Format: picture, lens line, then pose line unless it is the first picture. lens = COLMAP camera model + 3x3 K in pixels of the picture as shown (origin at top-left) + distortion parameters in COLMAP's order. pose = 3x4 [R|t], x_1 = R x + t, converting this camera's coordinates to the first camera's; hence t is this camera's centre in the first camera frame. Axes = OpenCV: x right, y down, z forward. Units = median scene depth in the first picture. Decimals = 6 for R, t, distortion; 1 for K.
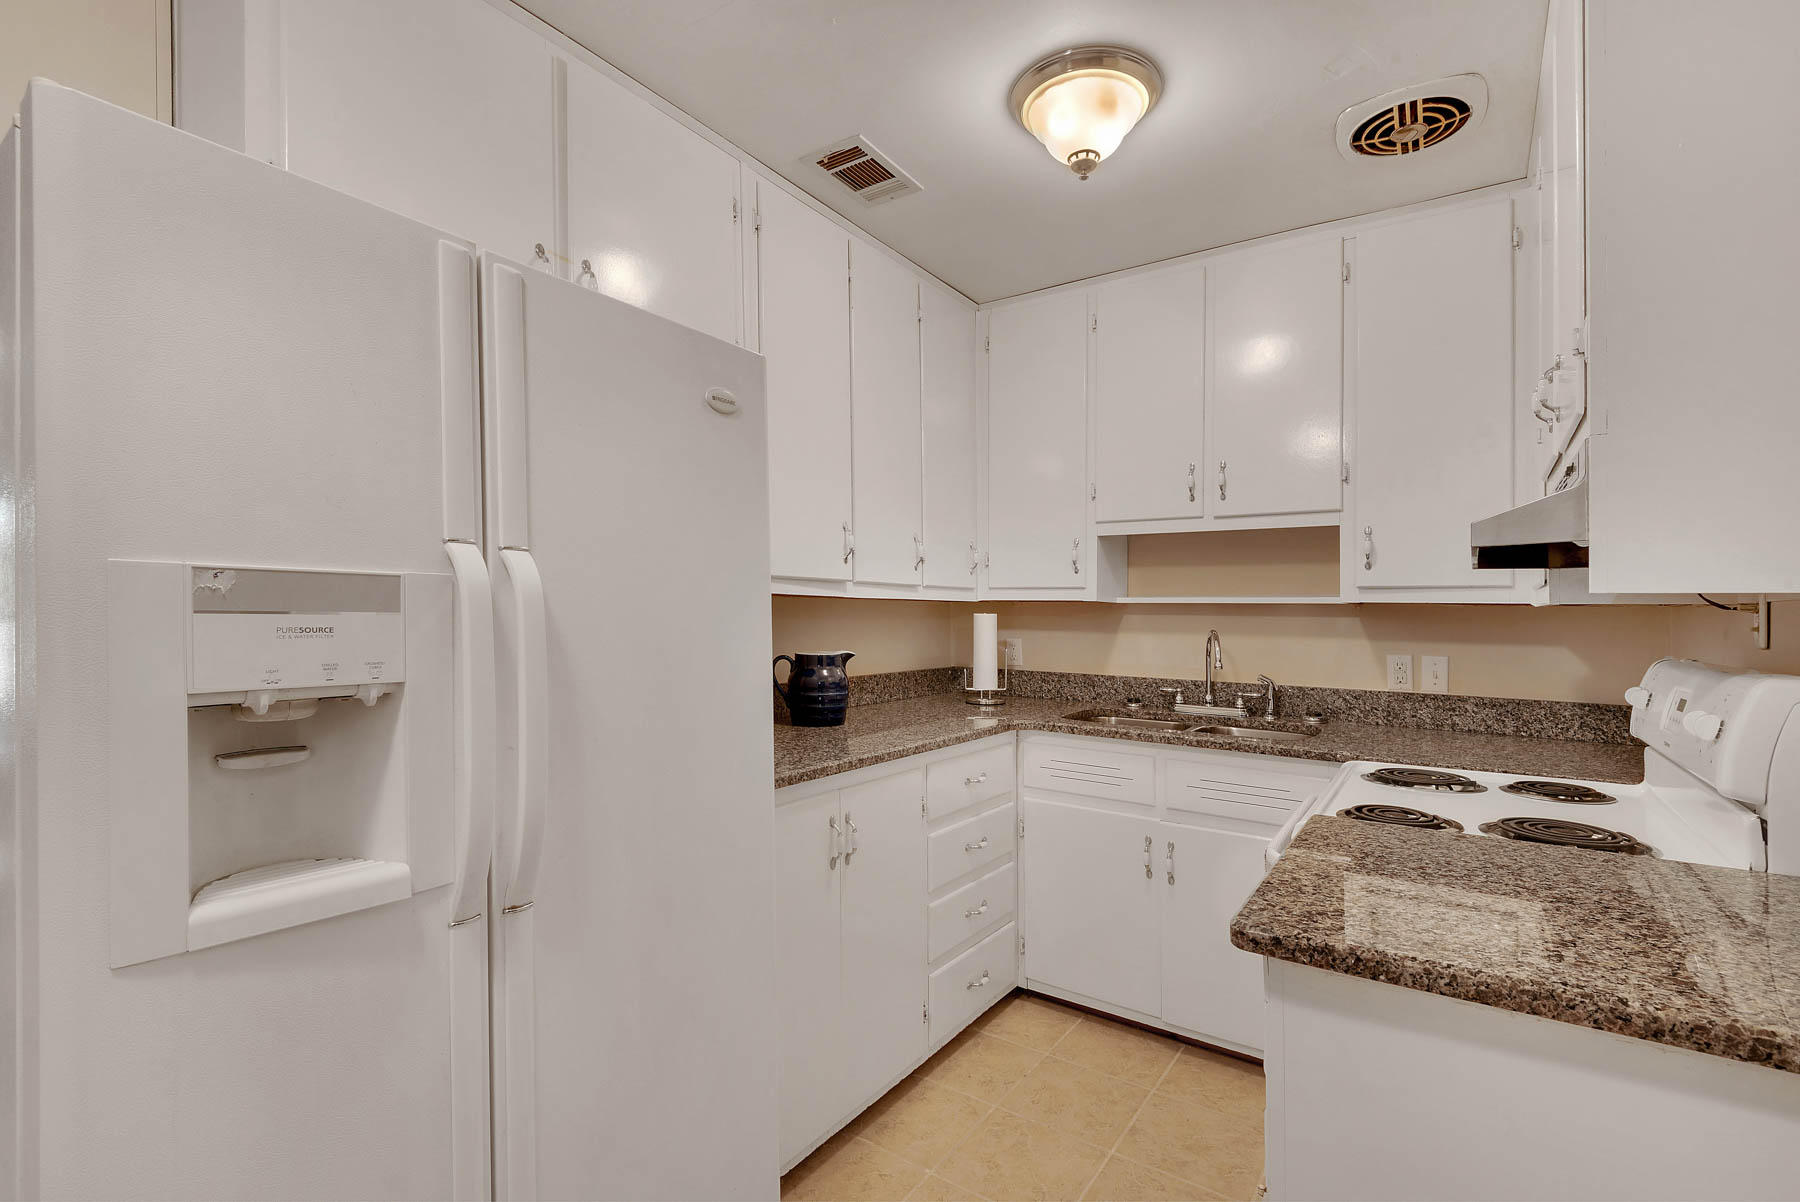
lens RADIAL K [[807.2, 0, 898.7], [0, 807.2, 615.3], [0, 0, 1]] dist [0.021839, -0.011892]
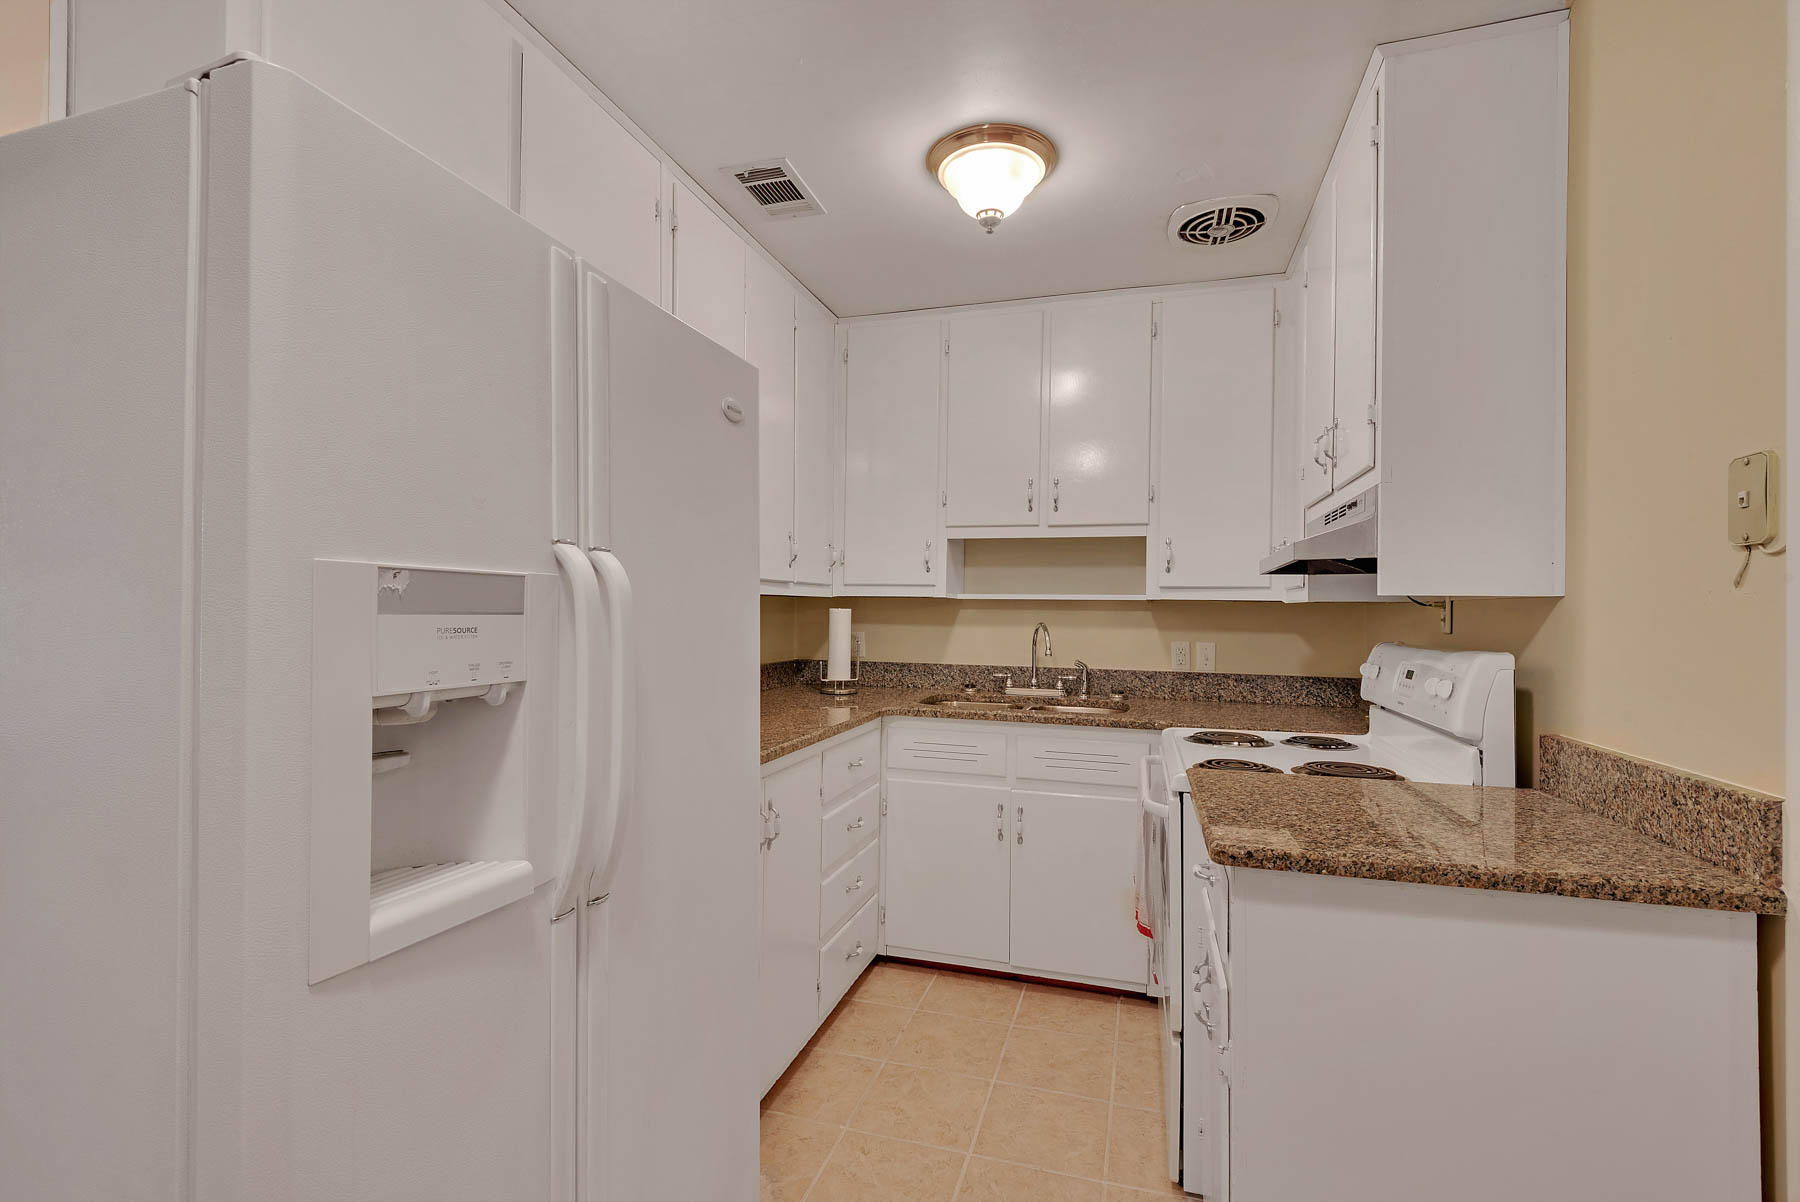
lens RADIAL K [[807.2, 0, 893.0], [0, 807.2, 603.5], [0, 0, 1]] dist [0.021839, -0.011892]
pose [[0.953233, 0.001566, 0.302233, -0.222237], [-0.000207, 0.999990, -0.004530, -0.004663], [-0.302237, 0.004256, 0.953223, -0.047411]]
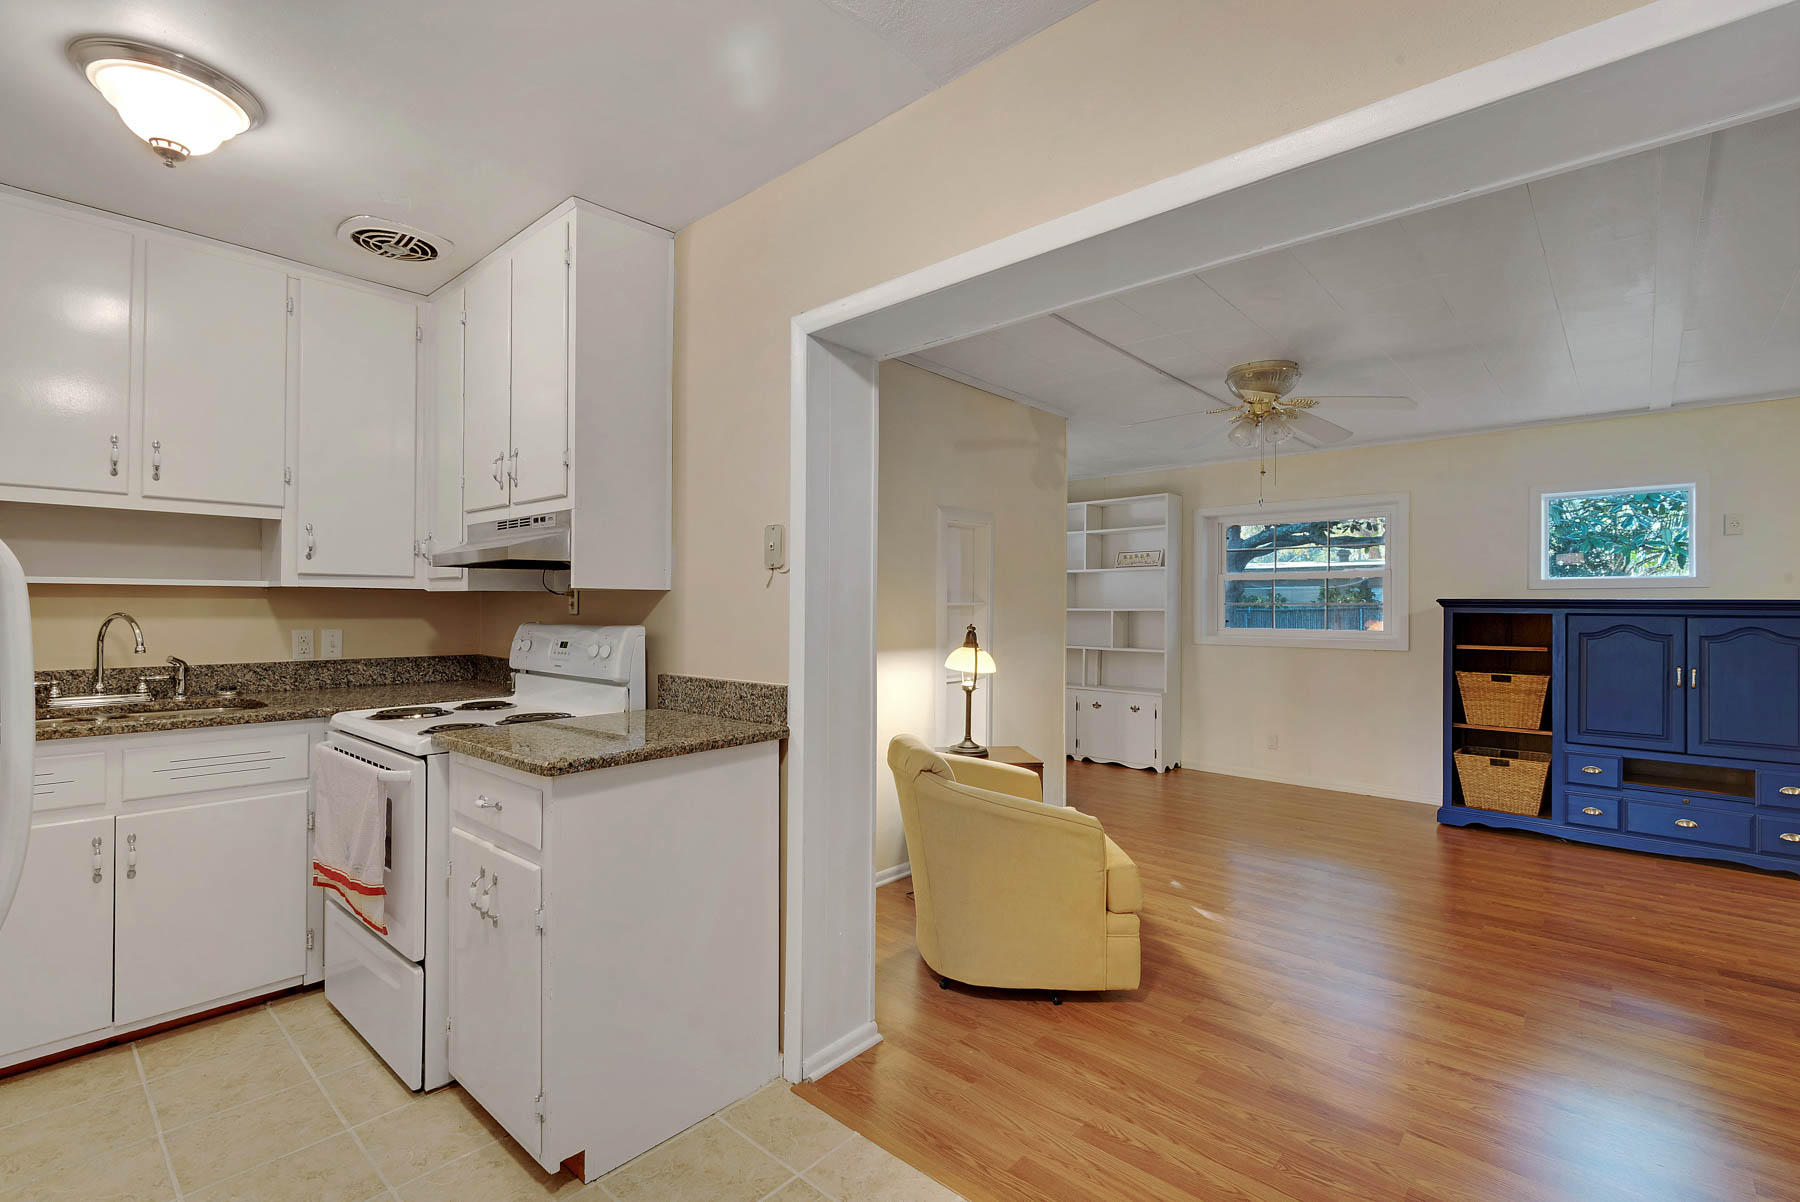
lens RADIAL K [[807.2, 0, 888.3], [0, 807.2, 616.2], [0, 0, 1]] dist [0.021839, -0.011892]
pose [[0.139899, -0.025669, 0.989833, -0.587597], [-0.004737, 0.999635, 0.026592, -0.009705], [-0.990154, -0.008409, 0.139726, -0.024152]]
